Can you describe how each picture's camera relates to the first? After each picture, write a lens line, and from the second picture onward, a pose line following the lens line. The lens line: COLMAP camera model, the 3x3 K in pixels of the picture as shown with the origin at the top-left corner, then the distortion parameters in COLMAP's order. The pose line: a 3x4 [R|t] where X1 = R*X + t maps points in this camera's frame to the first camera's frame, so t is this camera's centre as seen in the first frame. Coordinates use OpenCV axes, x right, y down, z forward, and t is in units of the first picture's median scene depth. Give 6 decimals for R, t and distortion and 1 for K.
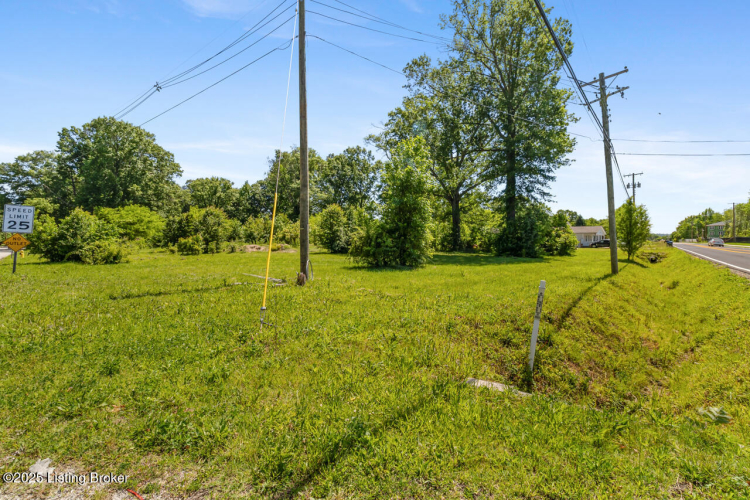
lens RADIAL K [[347.4, 0, 375.3], [0, 347.4, 250.1], [0, 0, 1]] dist [0.003575, -0.001208]
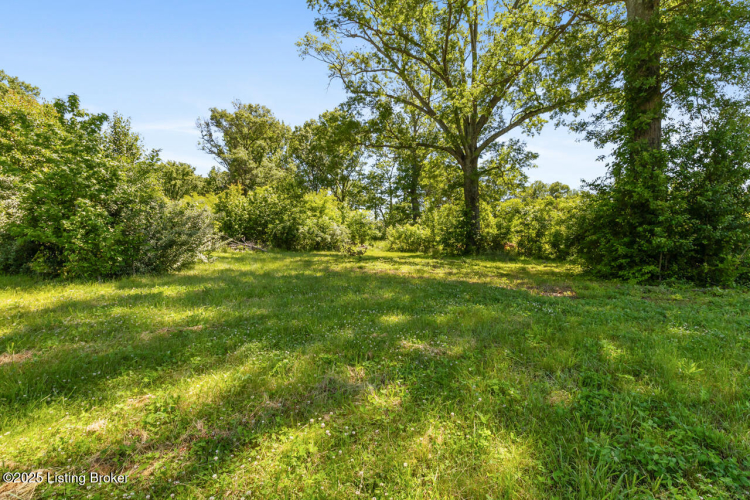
lens RADIAL K [[347.4, 0, 373.9], [0, 347.4, 253.2], [0, 0, 1]] dist [0.003575, -0.001208]
pose [[0.997988, 0.000511, -0.063404, 0.115590], [-0.000137, 0.999983, 0.005888, -0.003149], [0.063406, -0.005867, 0.997971, 0.455235]]
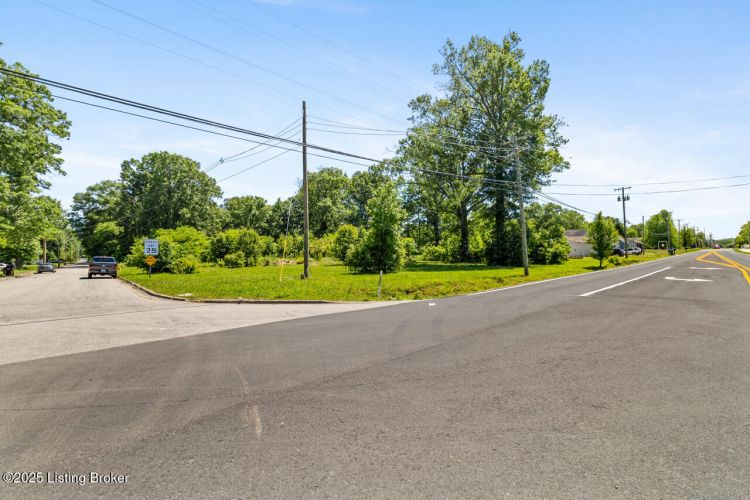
lens RADIAL K [[372.2, 0, 377.2], [0, 372.2, 244.1], [0, 0, 1]] dist [-0.000634, 0.000328]
pose [[0.994960, -0.020665, -0.098118, 0.070998], [0.015769, 0.998604, -0.050419, 0.002180], [0.099023, 0.048617, 0.993897, -0.180226]]
